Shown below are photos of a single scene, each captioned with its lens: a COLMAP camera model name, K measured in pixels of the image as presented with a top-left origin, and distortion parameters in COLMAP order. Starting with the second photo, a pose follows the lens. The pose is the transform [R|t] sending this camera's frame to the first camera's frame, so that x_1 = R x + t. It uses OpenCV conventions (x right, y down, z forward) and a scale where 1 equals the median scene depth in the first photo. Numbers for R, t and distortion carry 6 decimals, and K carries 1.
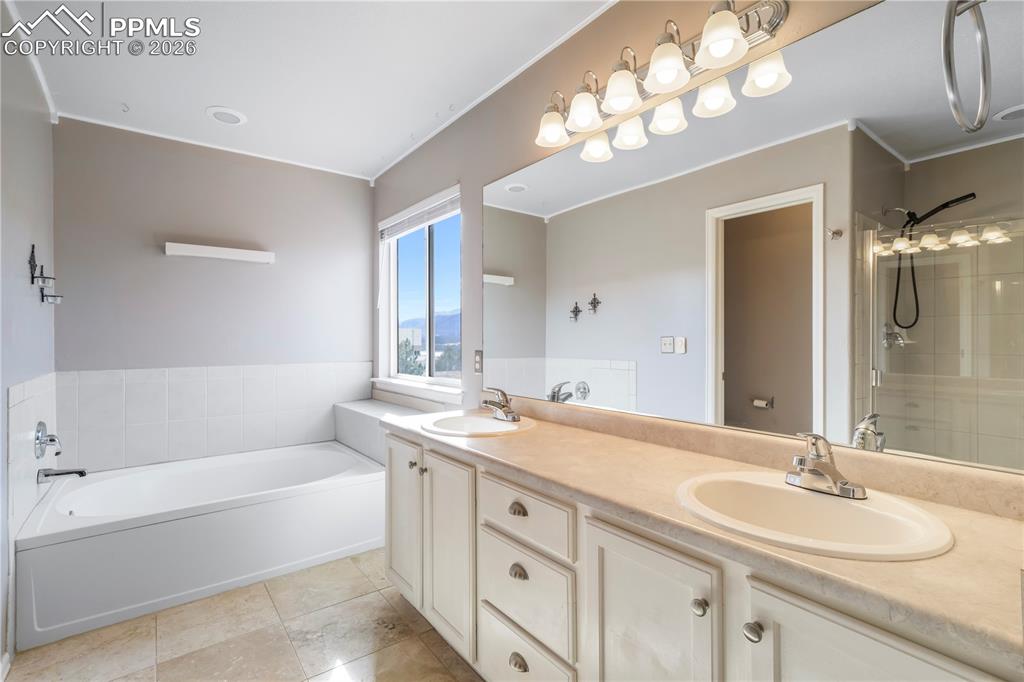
lens RADIAL K [[474.3, 0, 514.3], [0, 474.3, 336.4], [0, 0, 1]] dist [0.009453, 0.004071]
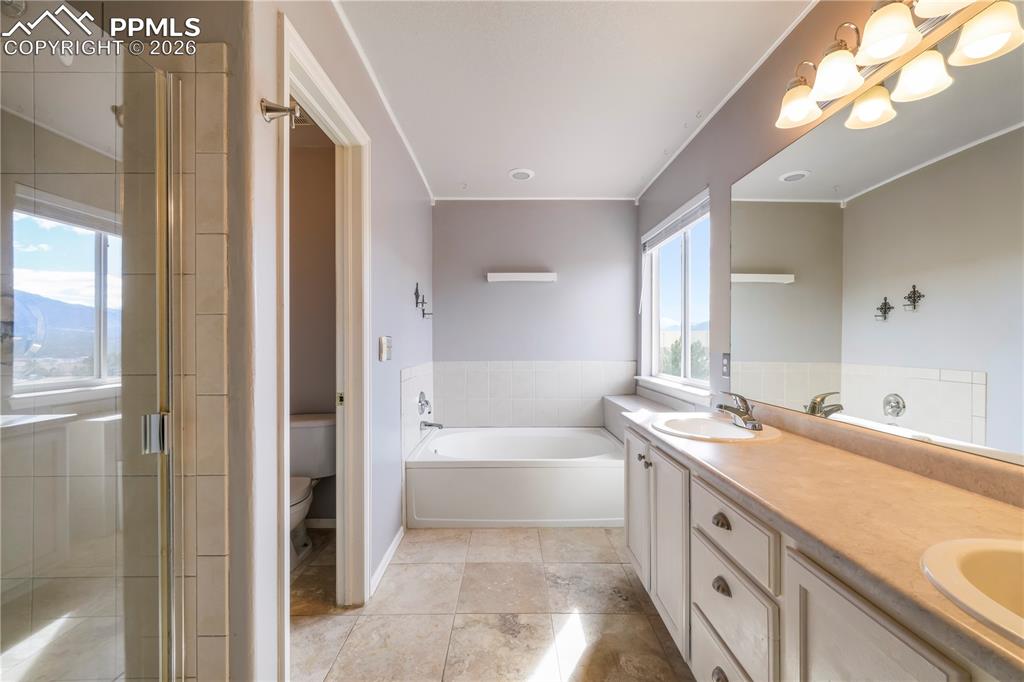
lens RADIAL K [[423.1, 0, 512.1], [0, 423.1, 339.9], [0, 0, 1]] dist [-0.005643, 0.001105]
pose [[0.798257, 0.001206, -0.602315, 0.115068], [0.000984, 0.999994, 0.003305, -0.001773], [0.602316, -0.003231, 0.798252, 0.044655]]
